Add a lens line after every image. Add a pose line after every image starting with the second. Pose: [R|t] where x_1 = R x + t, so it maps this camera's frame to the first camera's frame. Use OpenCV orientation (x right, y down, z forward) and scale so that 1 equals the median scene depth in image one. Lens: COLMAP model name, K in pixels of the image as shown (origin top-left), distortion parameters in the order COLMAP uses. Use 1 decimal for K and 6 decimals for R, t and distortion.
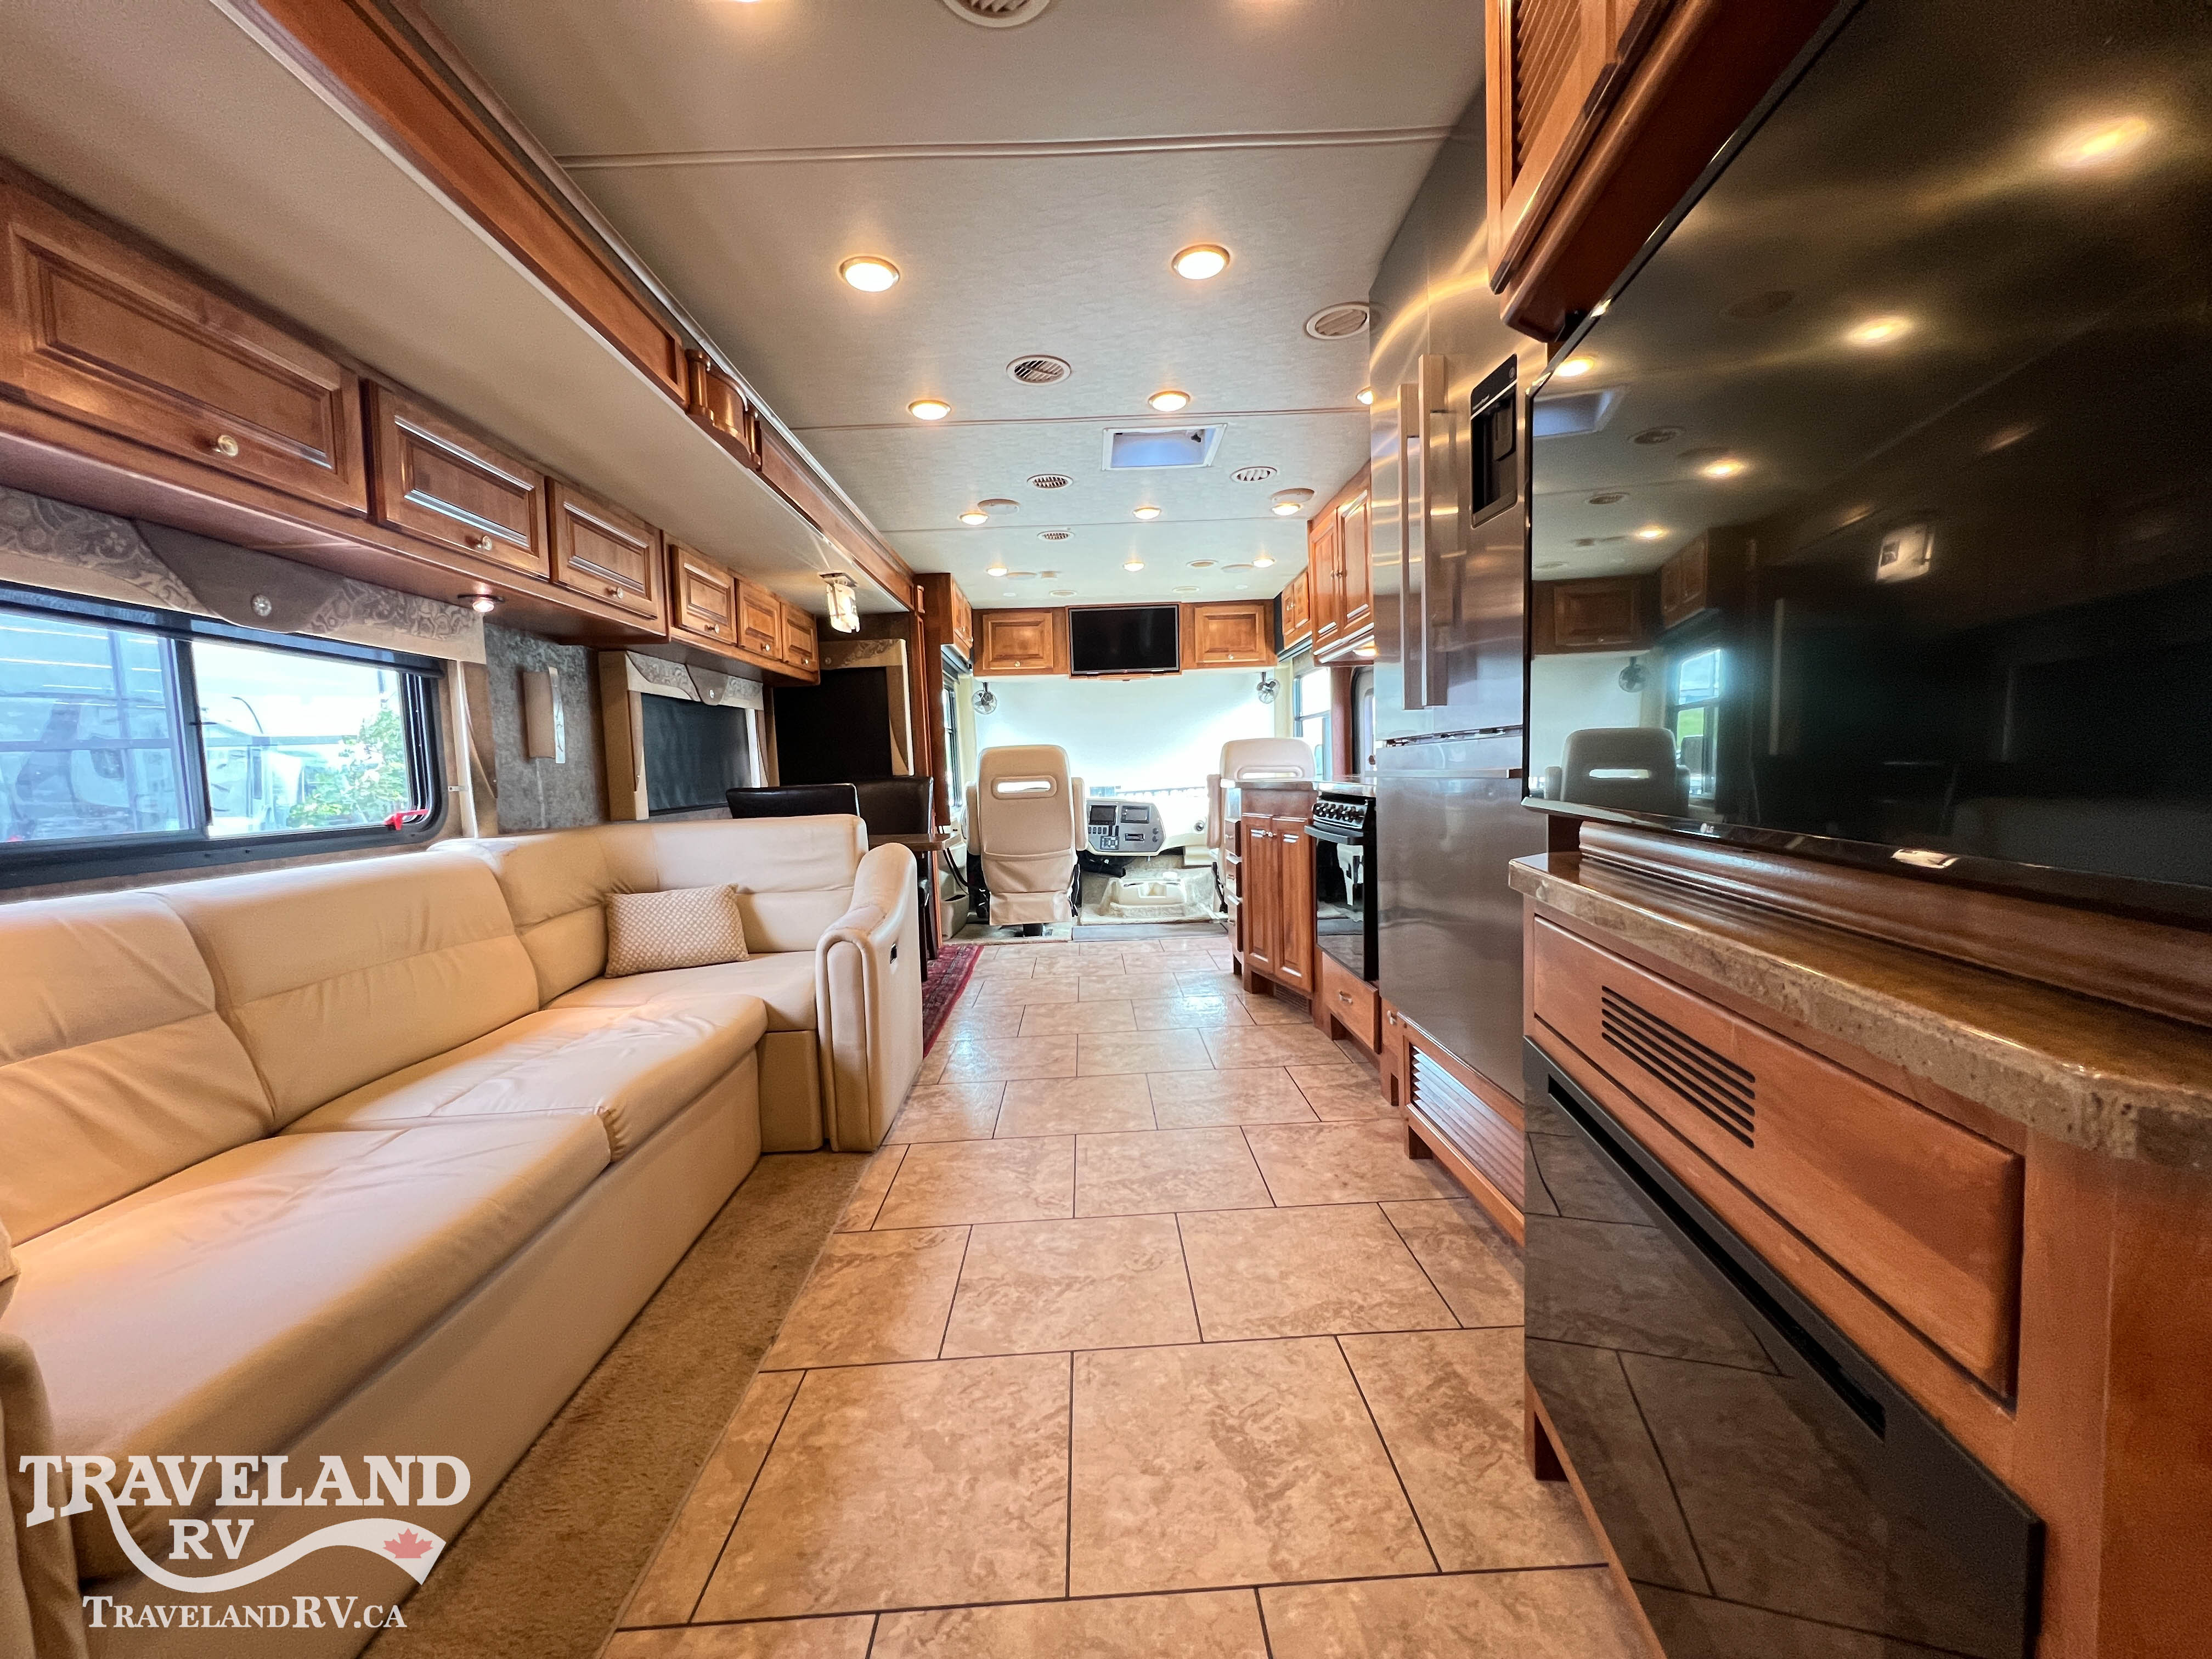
lens RADIAL K [[880.2, 0, 1101.6], [0, 880.2, 826.9], [0, 0, 1]] dist [-0.000167, 0.000368]
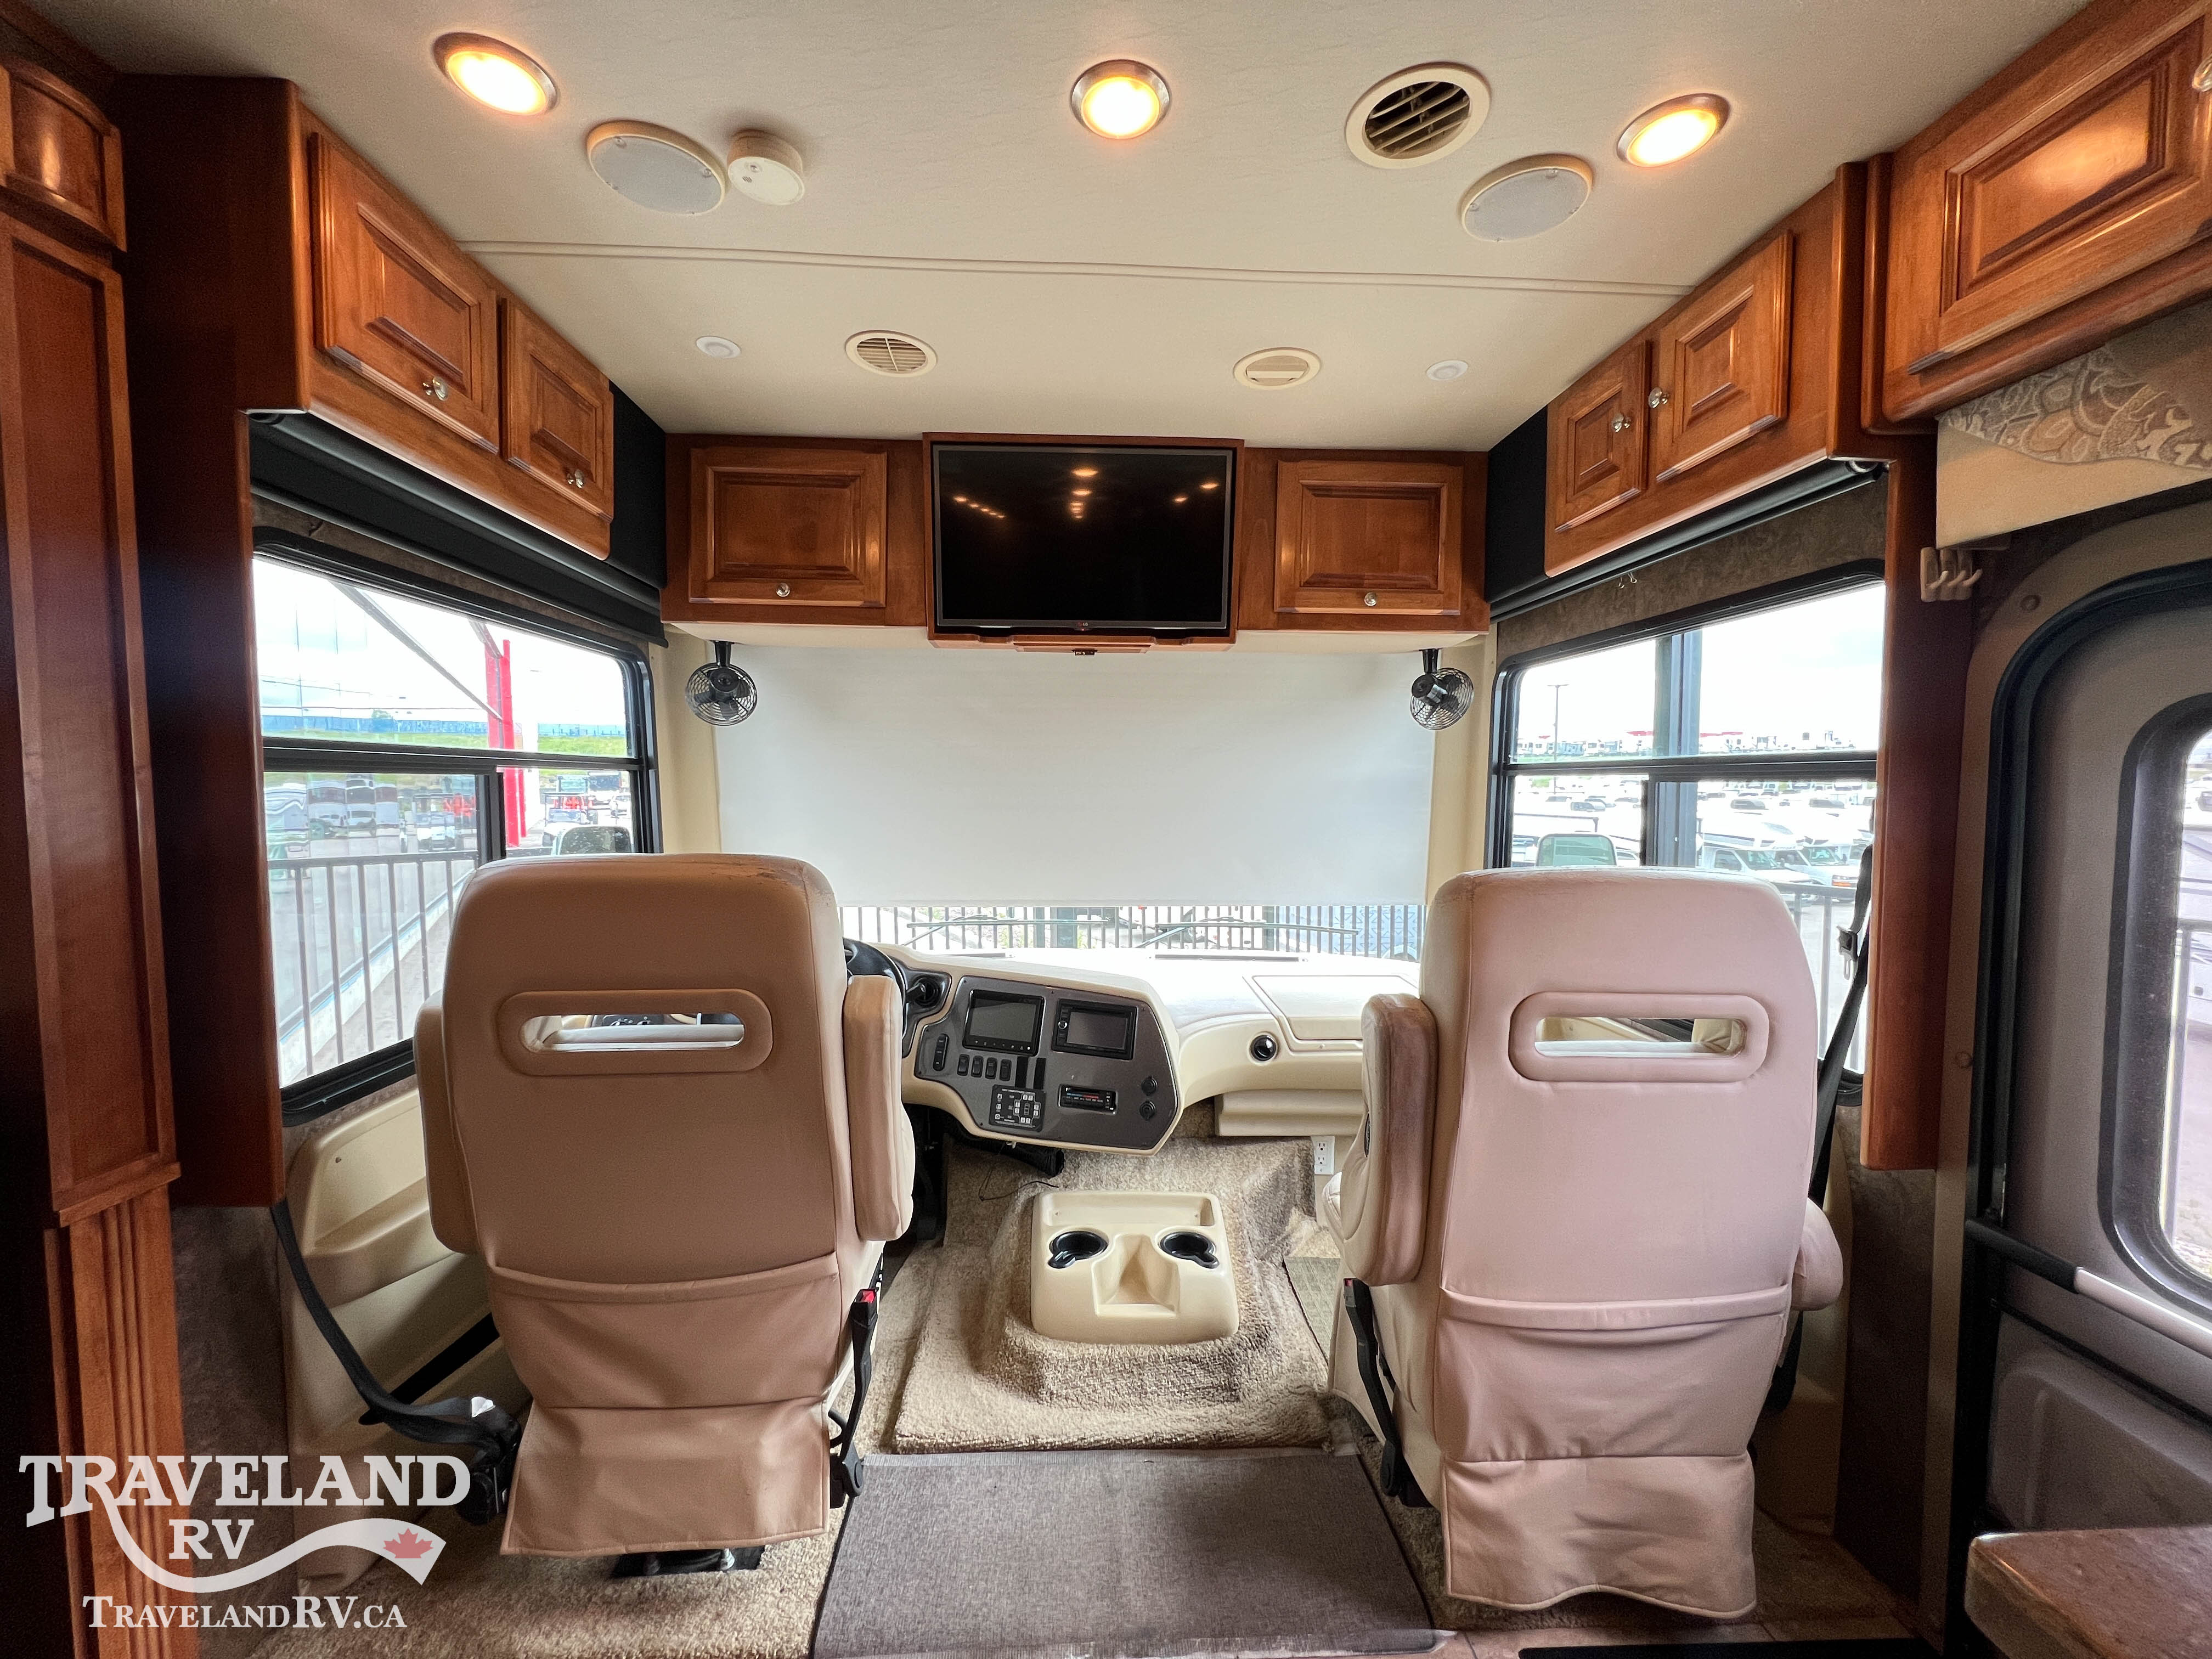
lens RADIAL K [[880.9, 0, 1102.2], [0, 880.9, 827.5], [0, 0, 1]] dist [0.000976, -0.000365]
pose [[0.998641, 0.040354, 0.032968, 0.051836], [-0.039858, 0.999084, -0.015571, -0.173574], [-0.033566, 0.014235, 0.999335, 1.256331]]
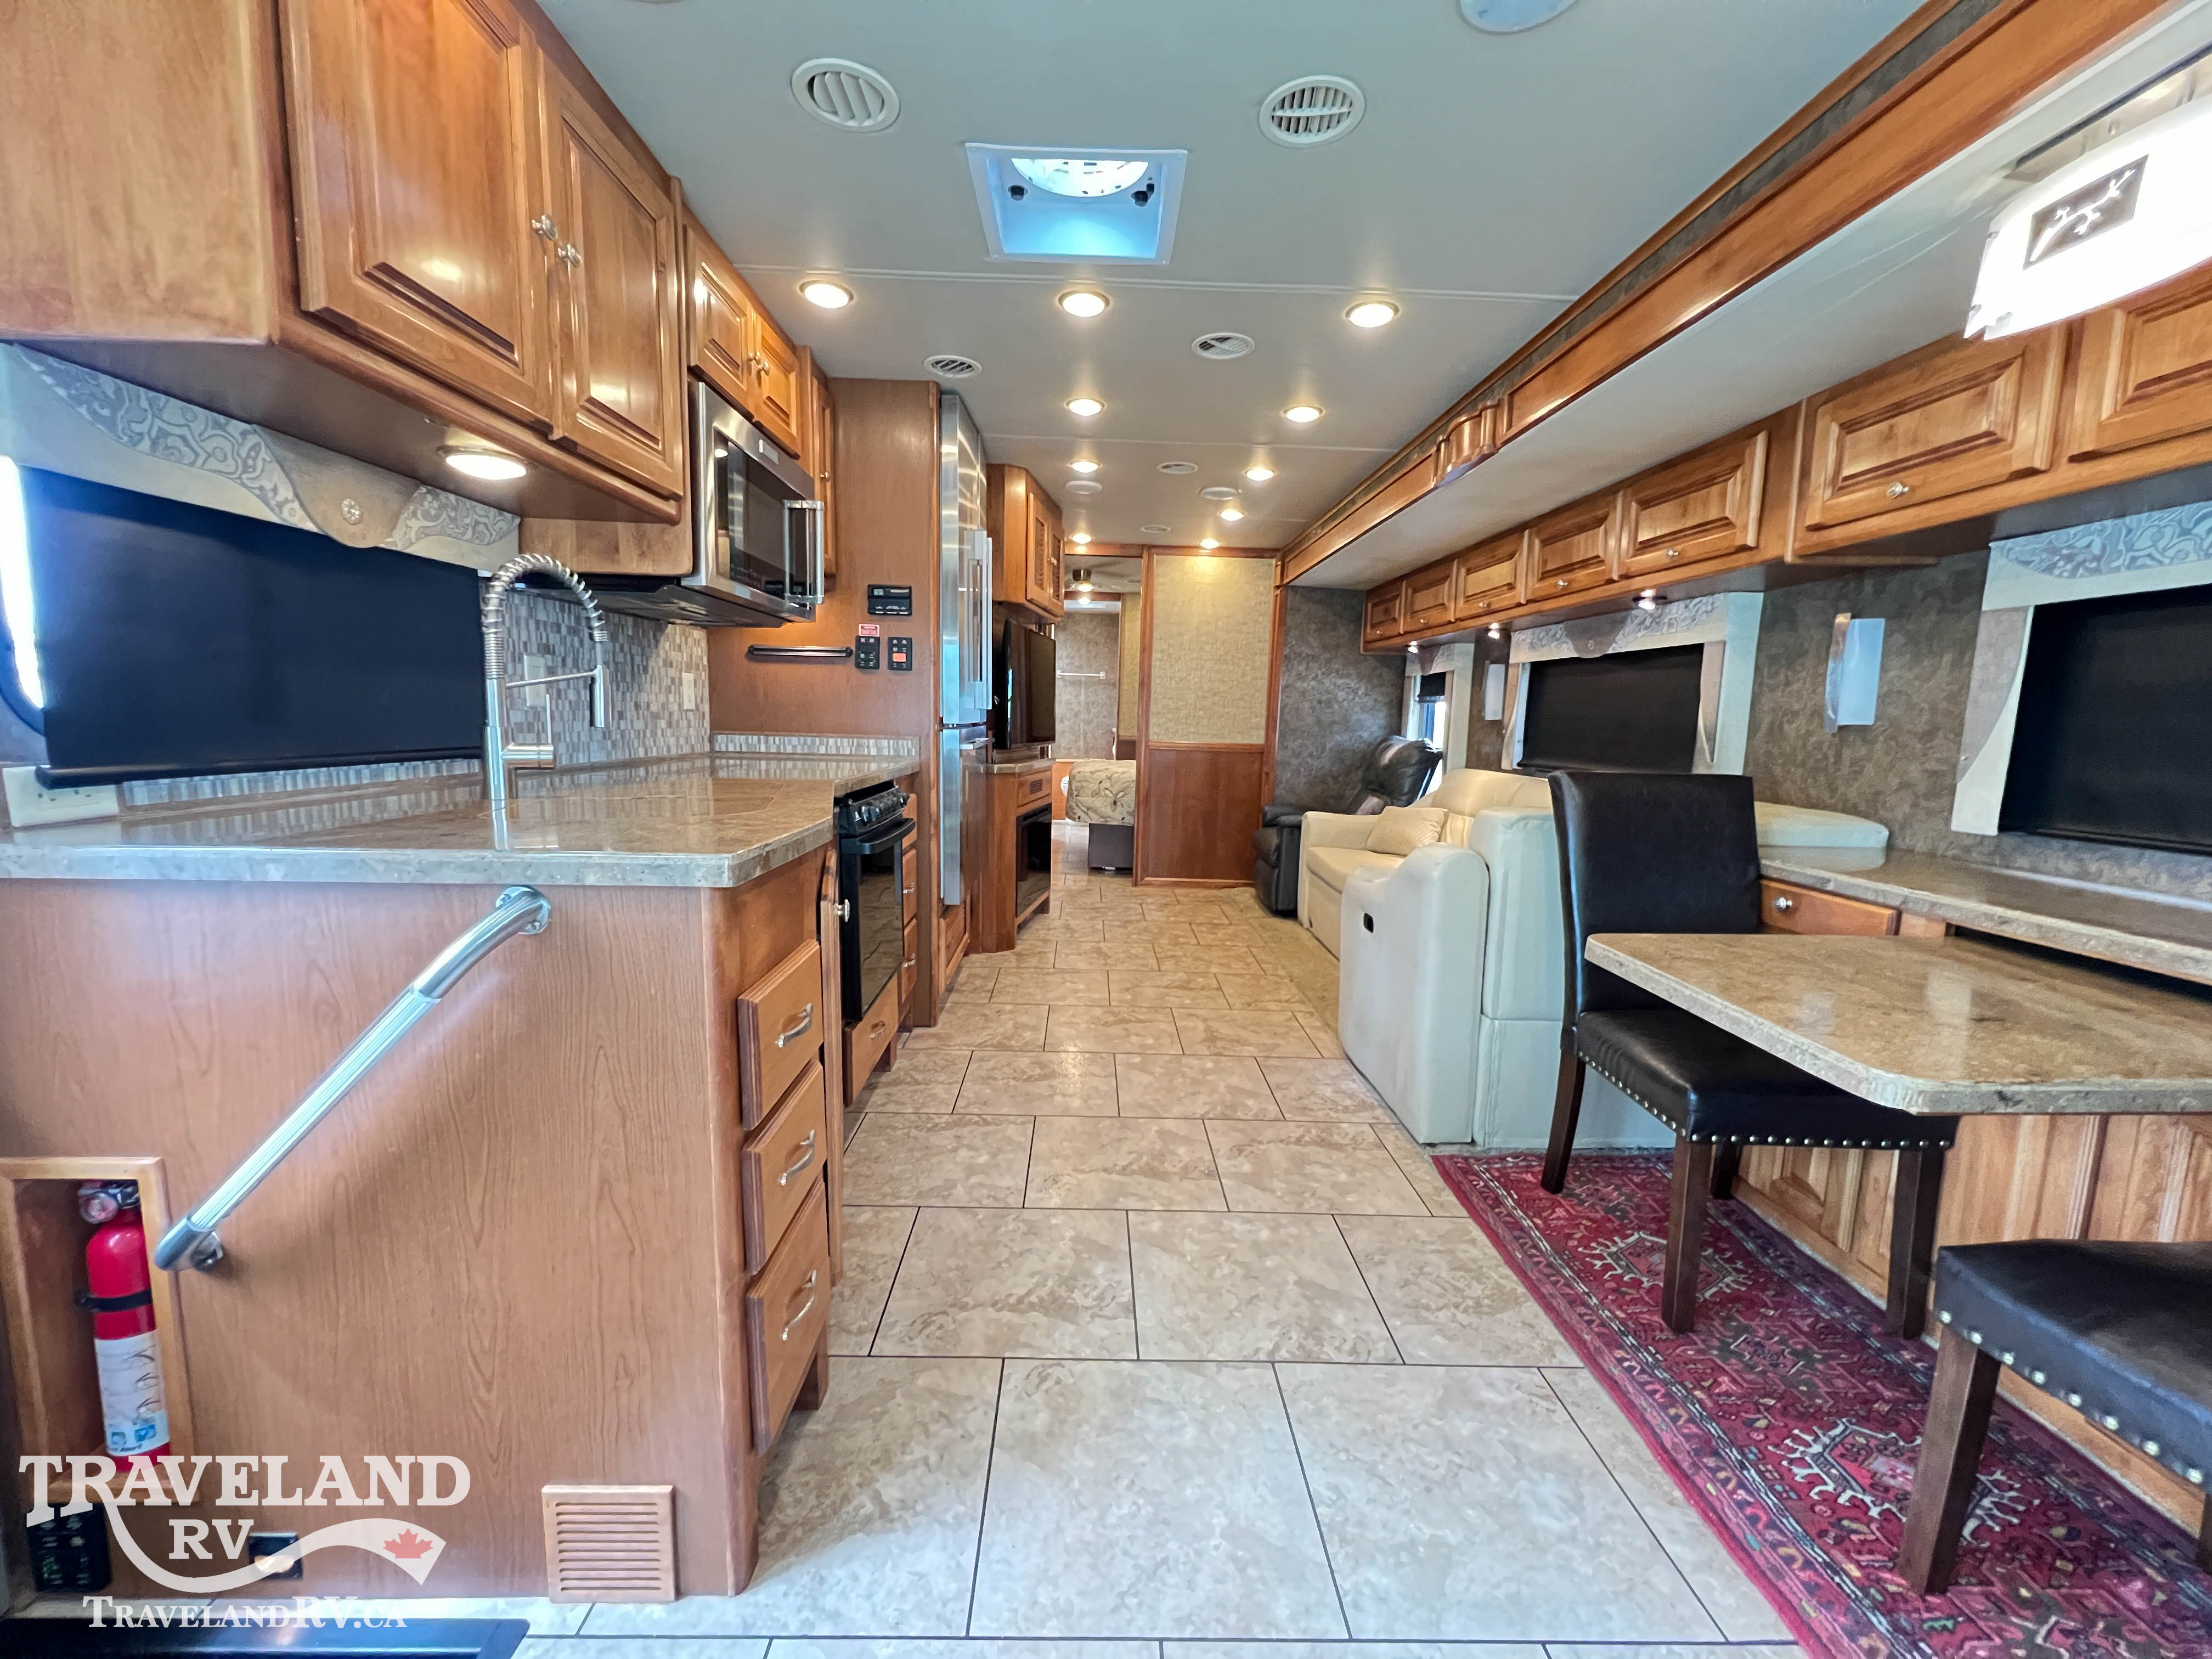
lens RADIAL K [[880.5, 0, 1101.0], [0, 880.5, 826.8], [0, 0, 1]] dist [-0.000931, -0.000001]
pose [[-0.999862, 0.014924, 0.007284, 0.055097], [0.016052, 0.980935, 0.193671, -0.144059], [-0.004255, 0.193761, -0.981039, 1.688952]]
